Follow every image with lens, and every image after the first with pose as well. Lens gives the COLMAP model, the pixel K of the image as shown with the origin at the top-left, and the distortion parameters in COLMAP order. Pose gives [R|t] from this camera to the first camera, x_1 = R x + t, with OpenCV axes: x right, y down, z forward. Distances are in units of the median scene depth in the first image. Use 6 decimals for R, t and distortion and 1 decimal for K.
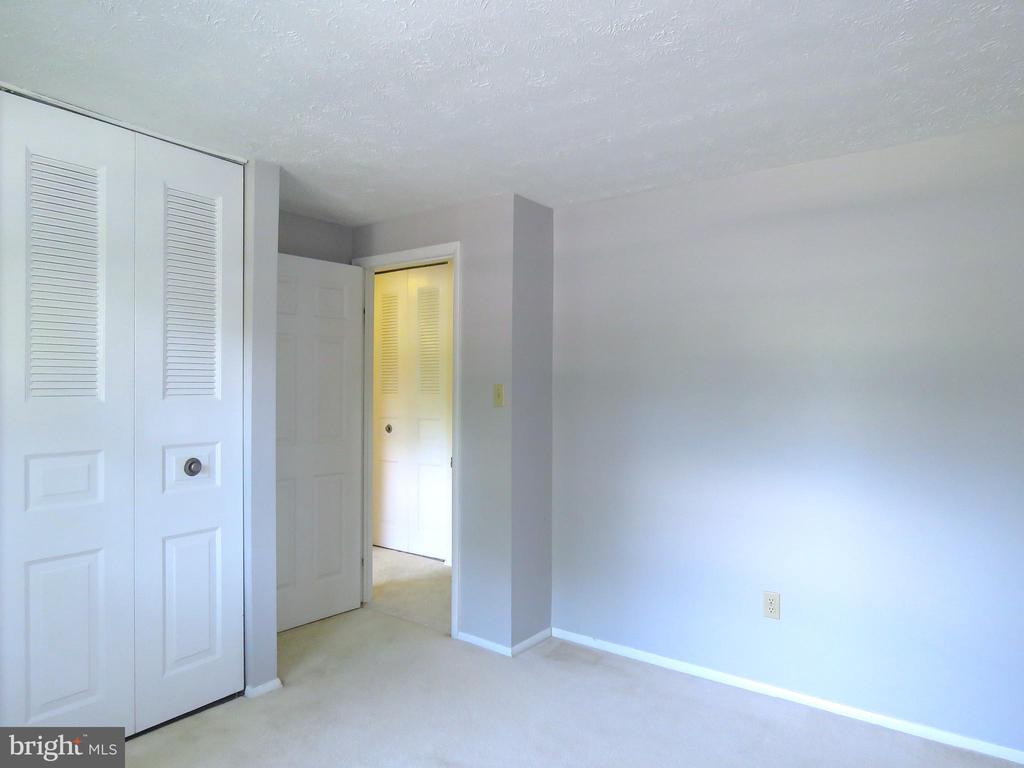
lens RADIAL K [[659.3, 0, 510.6], [0, 659.3, 384.0], [0, 0, 1]] dist [0.007609, -0.008047]
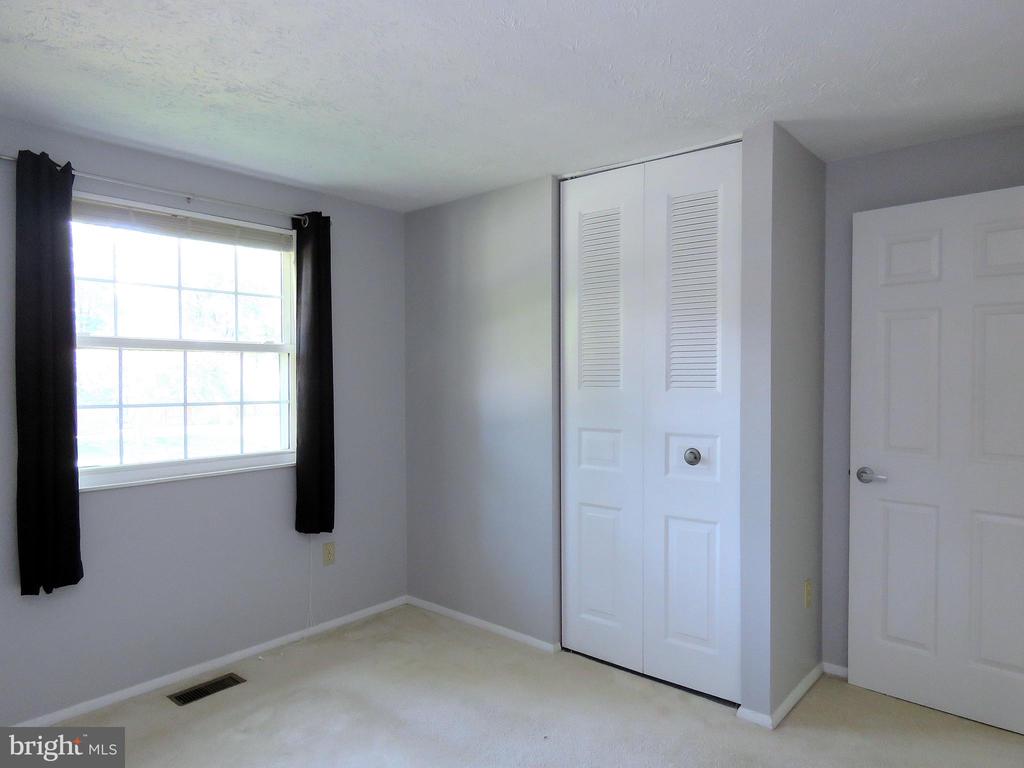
lens RADIAL K [[659.3, 0, 513.1], [0, 659.3, 385.7], [0, 0, 1]] dist [0.007609, -0.008047]
pose [[-0.074367, 0.007757, -0.997201, 0.588102], [0.004215, 0.999963, 0.007464, 0.004577], [0.997222, -0.003649, -0.074397, 0.808635]]
